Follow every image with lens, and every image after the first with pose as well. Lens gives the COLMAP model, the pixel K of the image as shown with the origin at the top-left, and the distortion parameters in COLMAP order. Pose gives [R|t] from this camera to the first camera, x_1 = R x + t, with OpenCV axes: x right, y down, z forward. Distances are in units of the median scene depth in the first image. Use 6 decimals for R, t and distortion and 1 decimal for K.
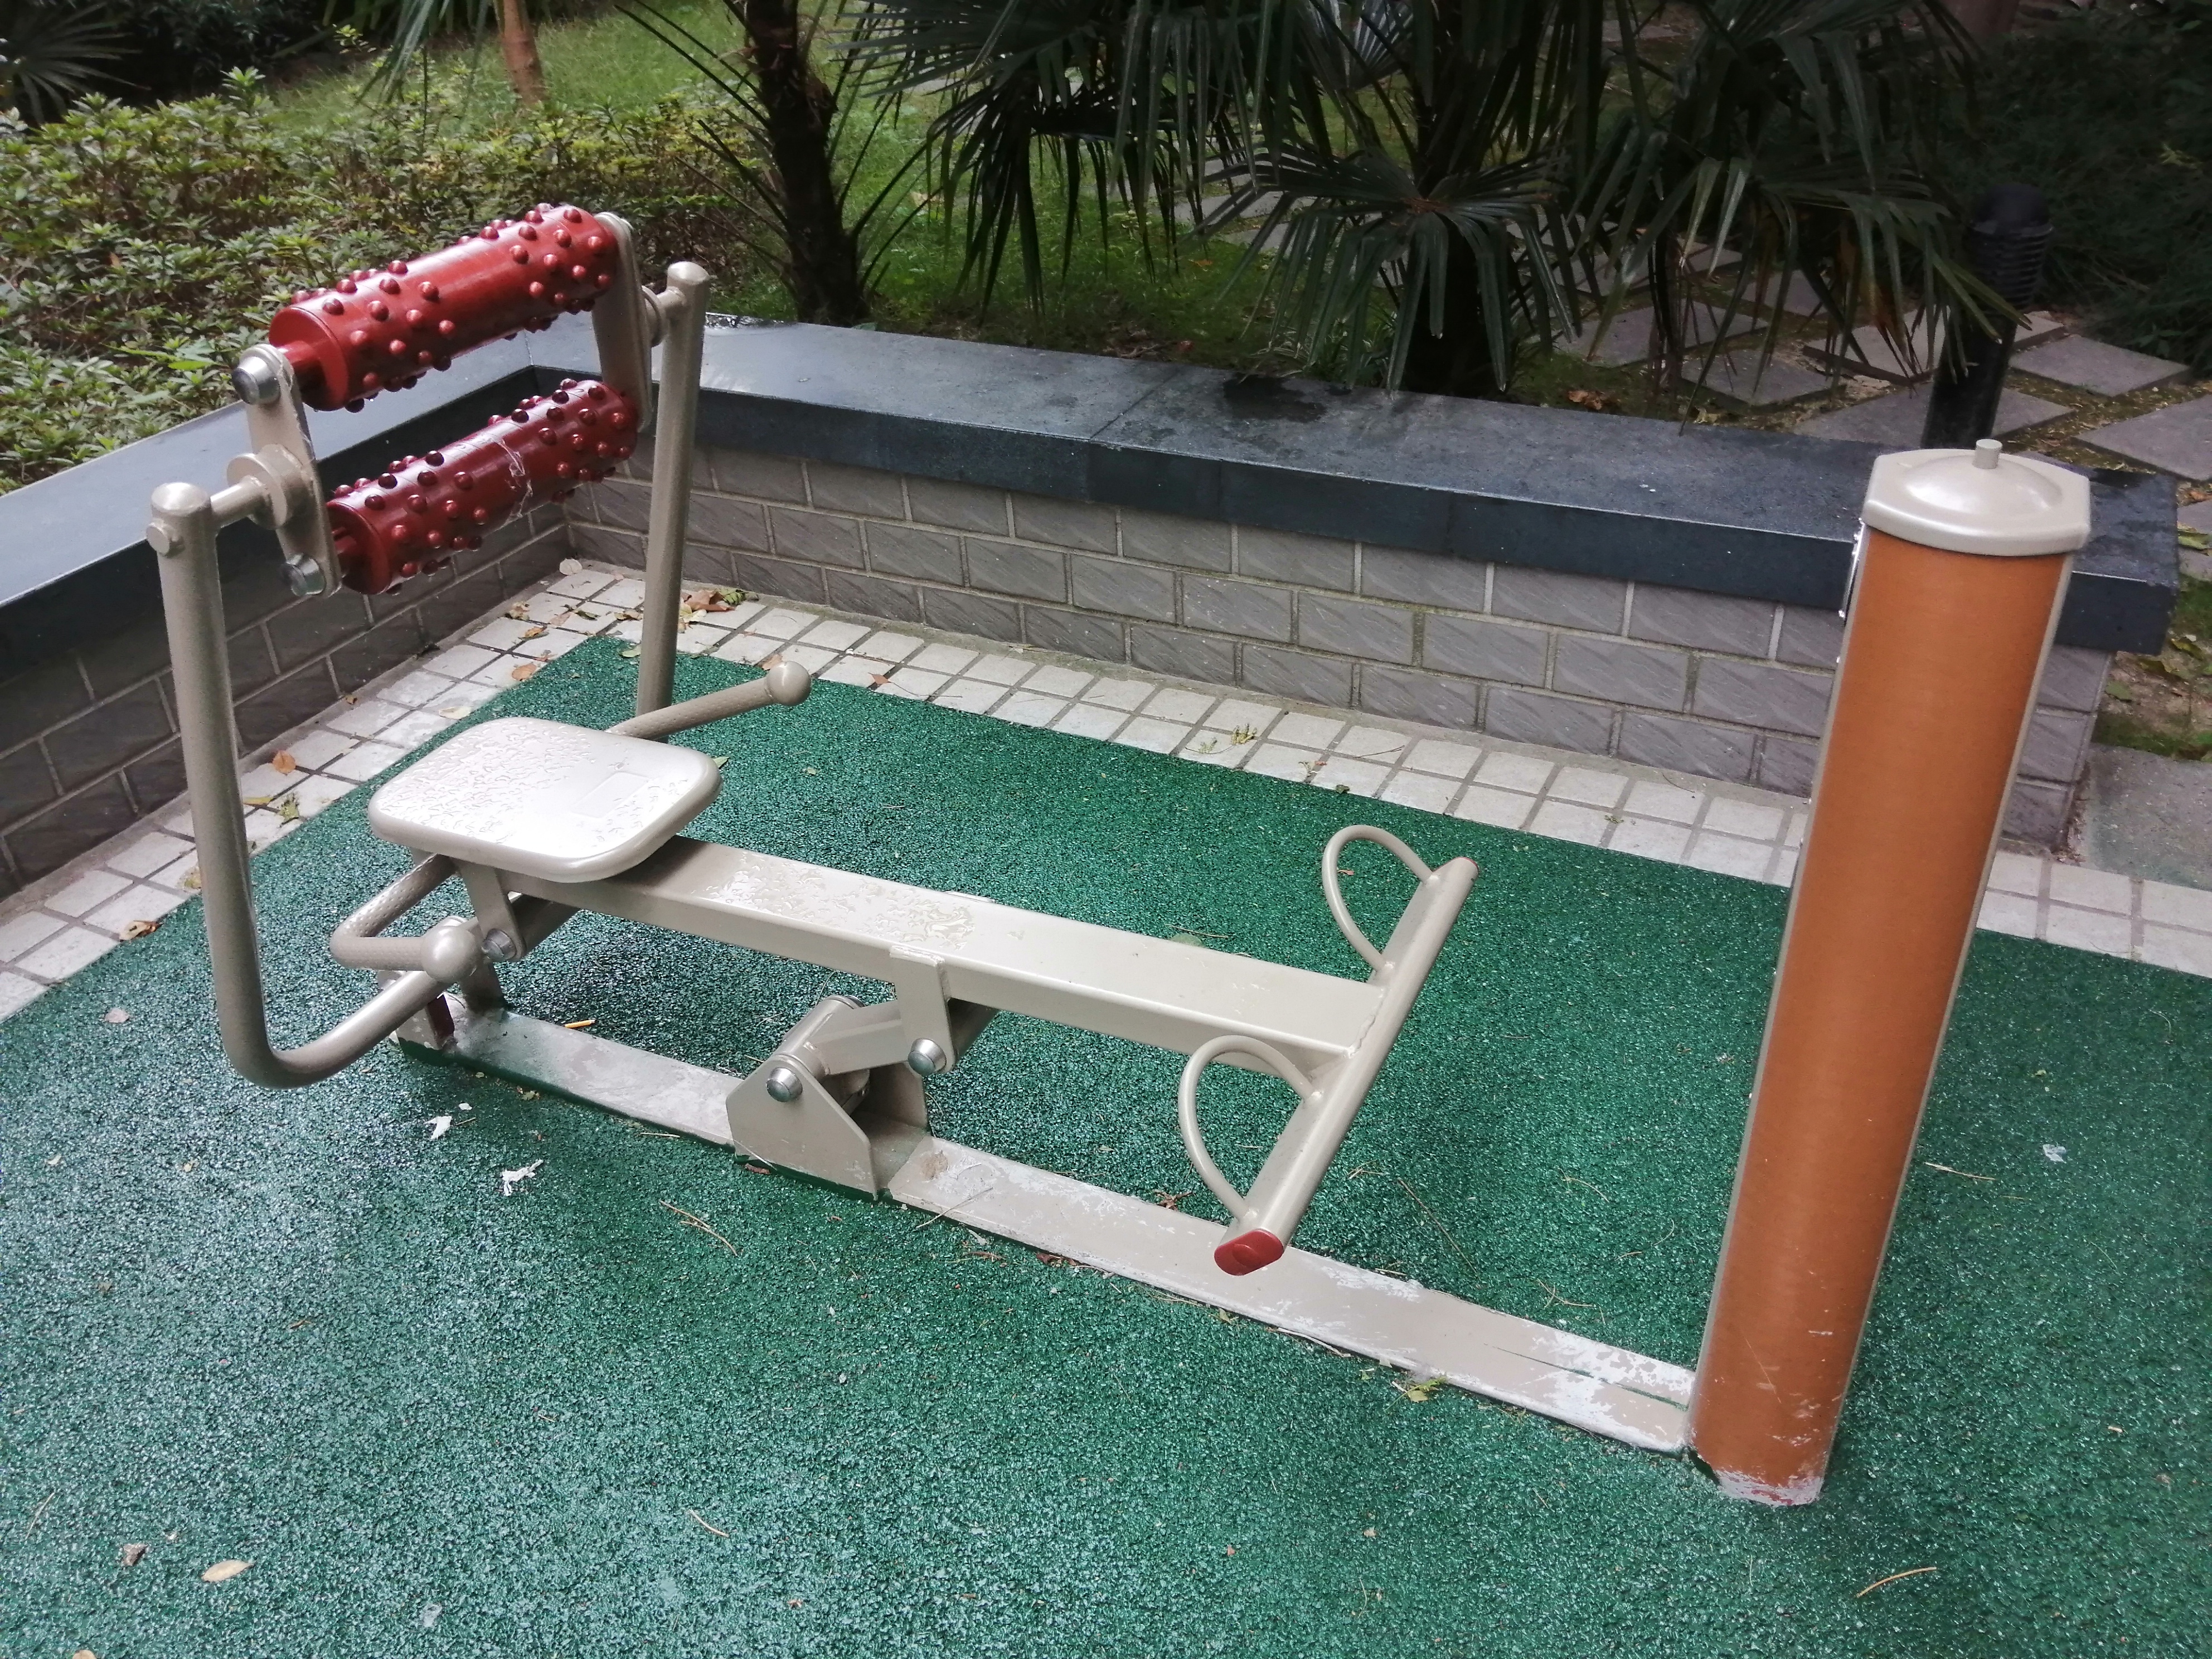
lens RADIAL K [[1687.5, 0, 1106.0], [0, 1687.5, 829.5], [0, 0, 1]] dist [0.029895, -0.058693]
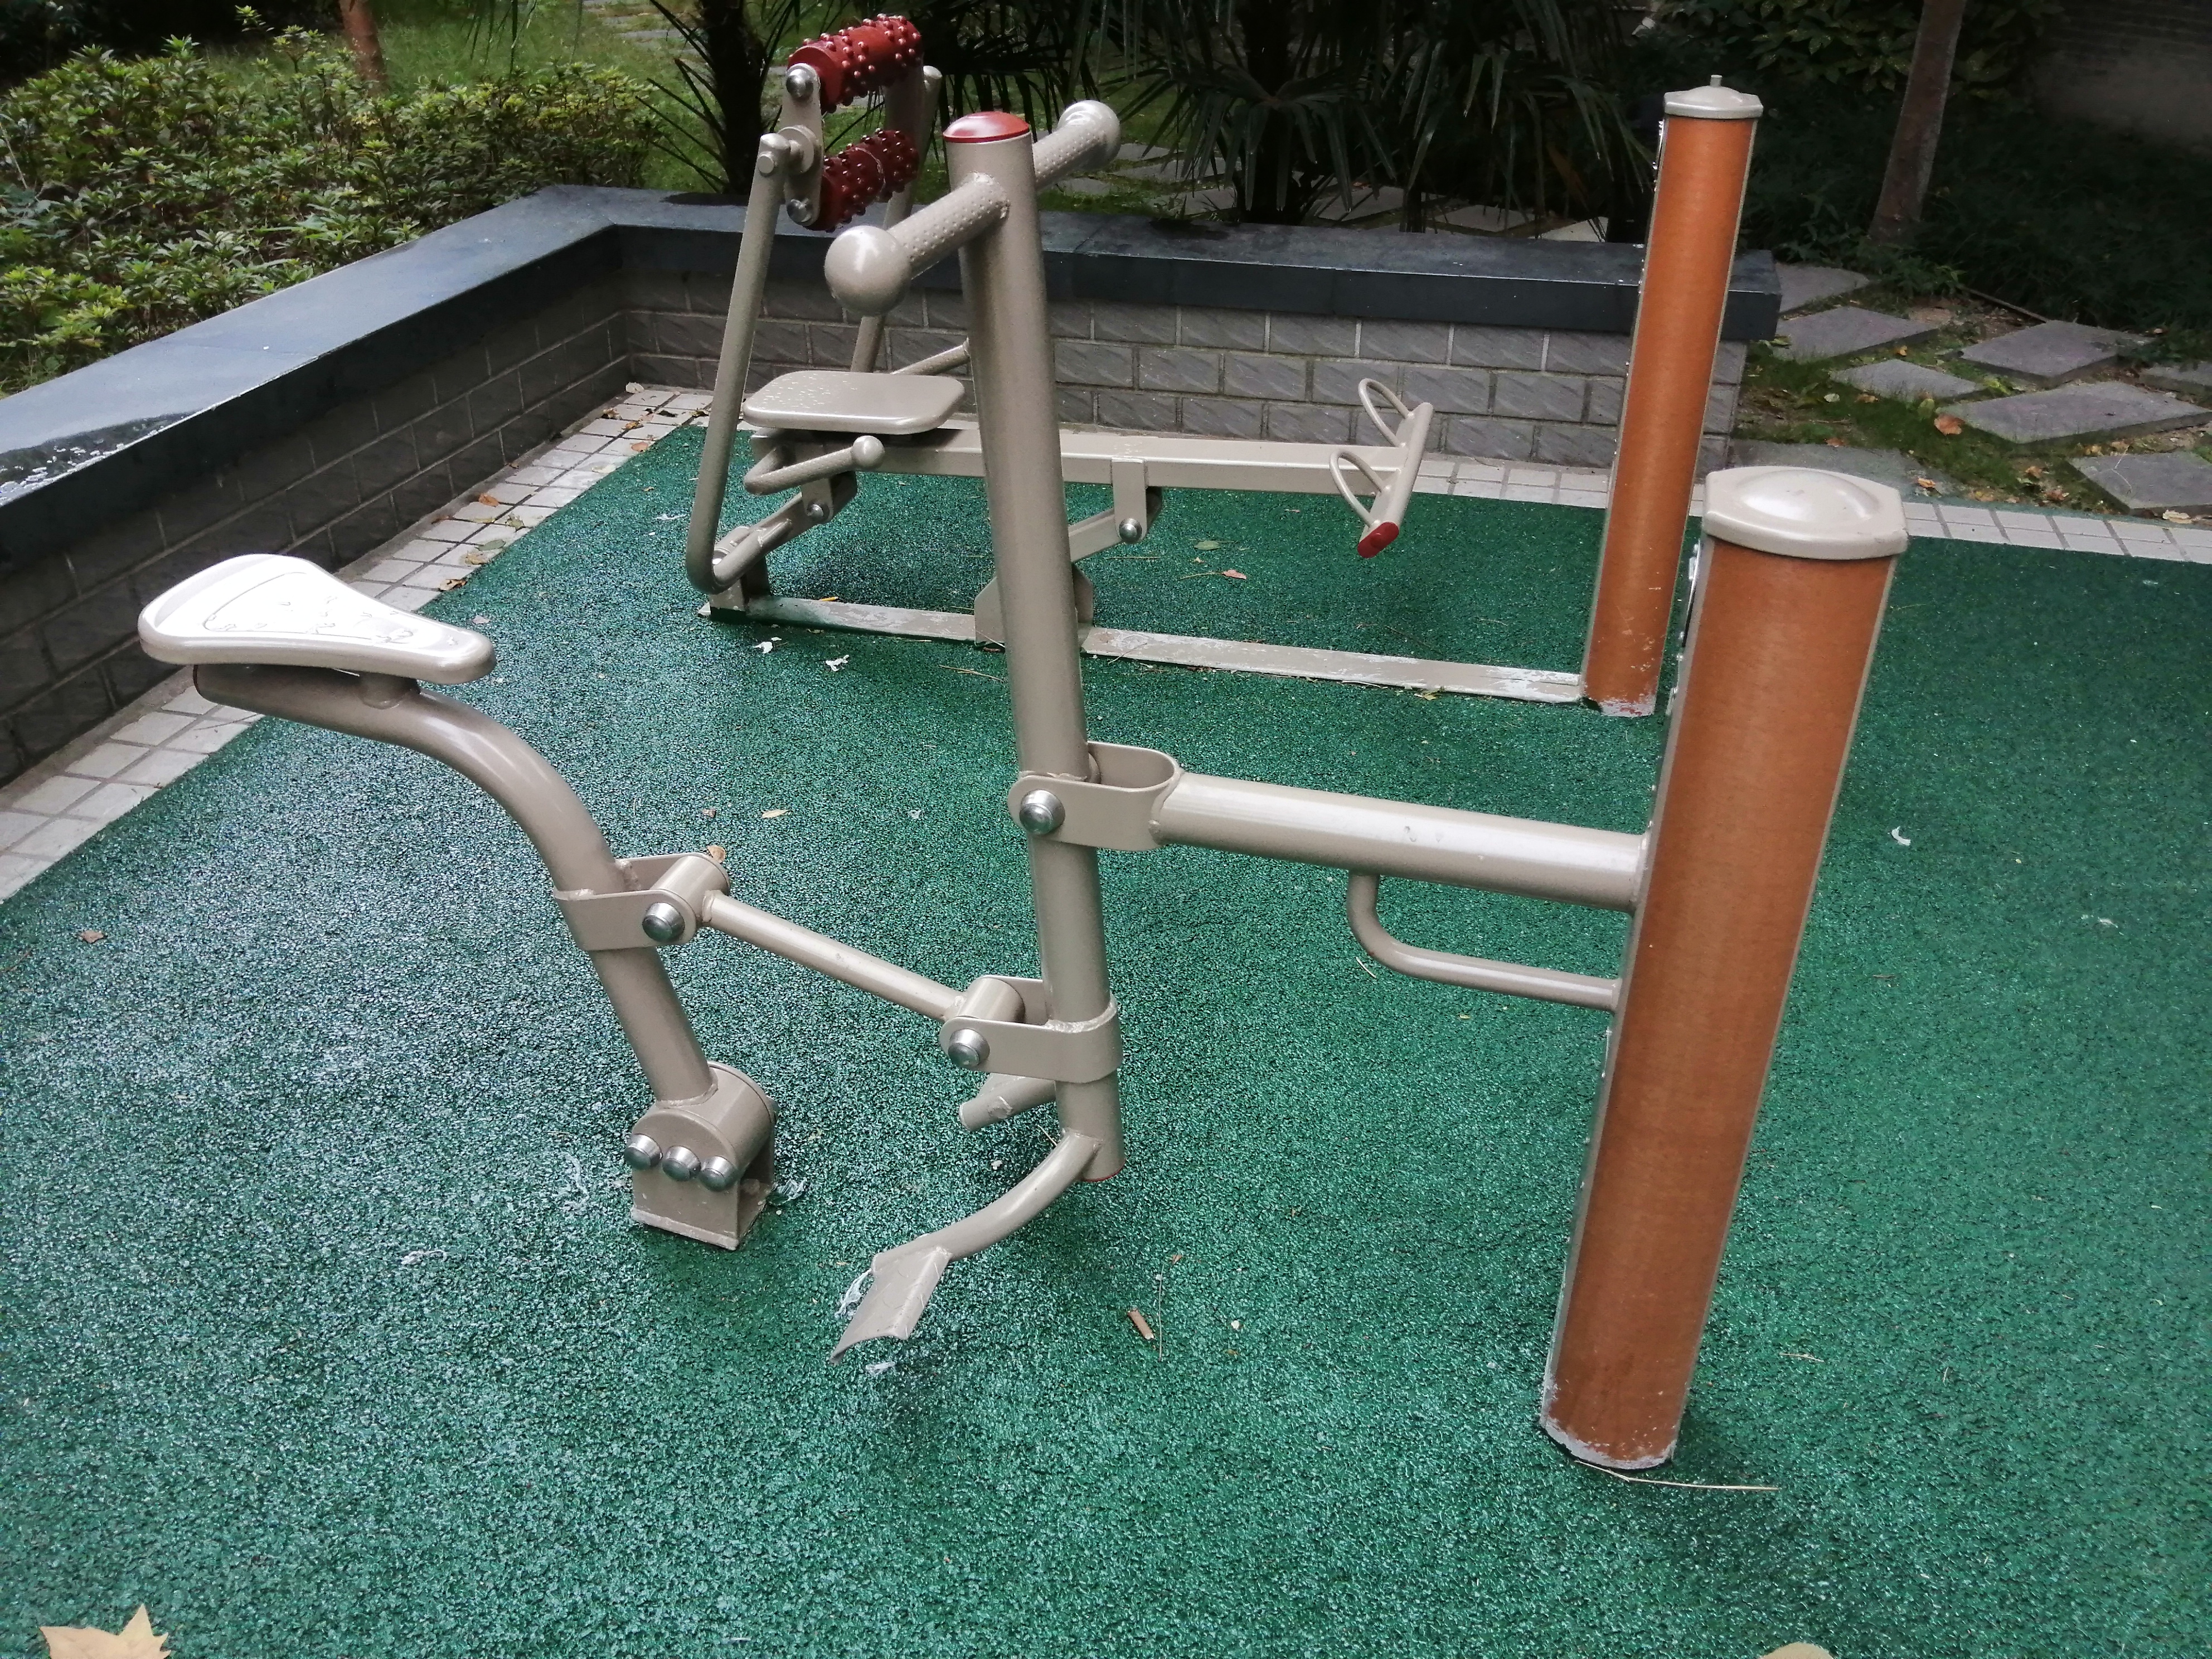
lens RADIAL K [[1643.0, 0, 1106.0], [0, 1643.0, 829.5], [0, 0, 1]] dist [-0.004709, -0.013198]
pose [[0.979582, -0.070947, 0.188112, -0.283891], [0.074676, 0.997126, -0.012804, 0.280783], [-0.186663, 0.026590, 0.982064, -0.356697]]
